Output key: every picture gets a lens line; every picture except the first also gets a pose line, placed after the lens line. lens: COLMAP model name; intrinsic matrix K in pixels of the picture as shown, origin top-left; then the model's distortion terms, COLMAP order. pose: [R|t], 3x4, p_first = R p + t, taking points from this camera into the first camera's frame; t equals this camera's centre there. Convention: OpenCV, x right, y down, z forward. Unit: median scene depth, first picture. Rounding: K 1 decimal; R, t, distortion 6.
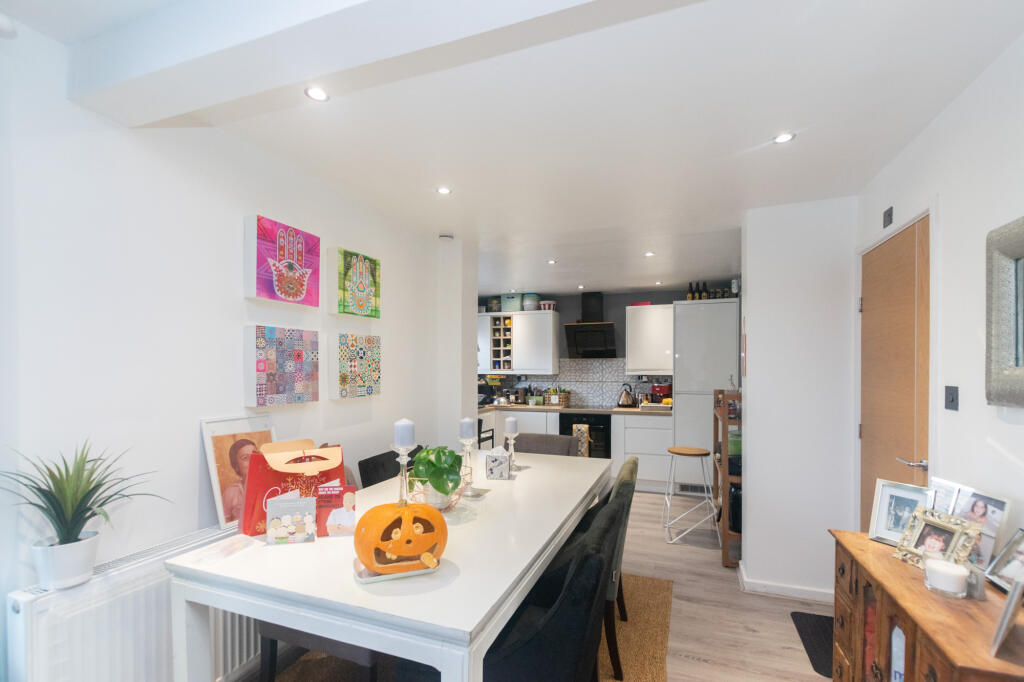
lens RADIAL K [[448.4, 0, 514.9], [0, 448.4, 375.8], [0, 0, 1]] dist [-0.001169, -0.000088]
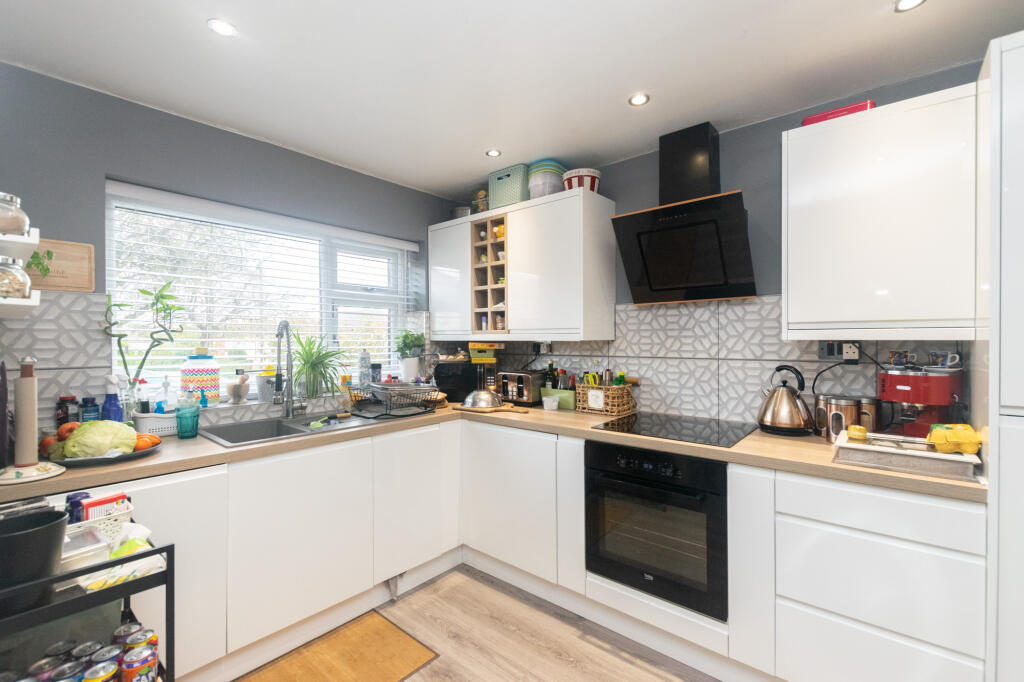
lens RADIAL K [[448.4, 0, 514.5], [0, 448.4, 337.8], [0, 0, 1]] dist [-0.001169, -0.000088]
pose [[0.942876, -0.006192, -0.333086, 0.155709], [0.000220, 0.999839, -0.017965, 0.001871], [0.333144, 0.016866, 0.942725, 0.565637]]
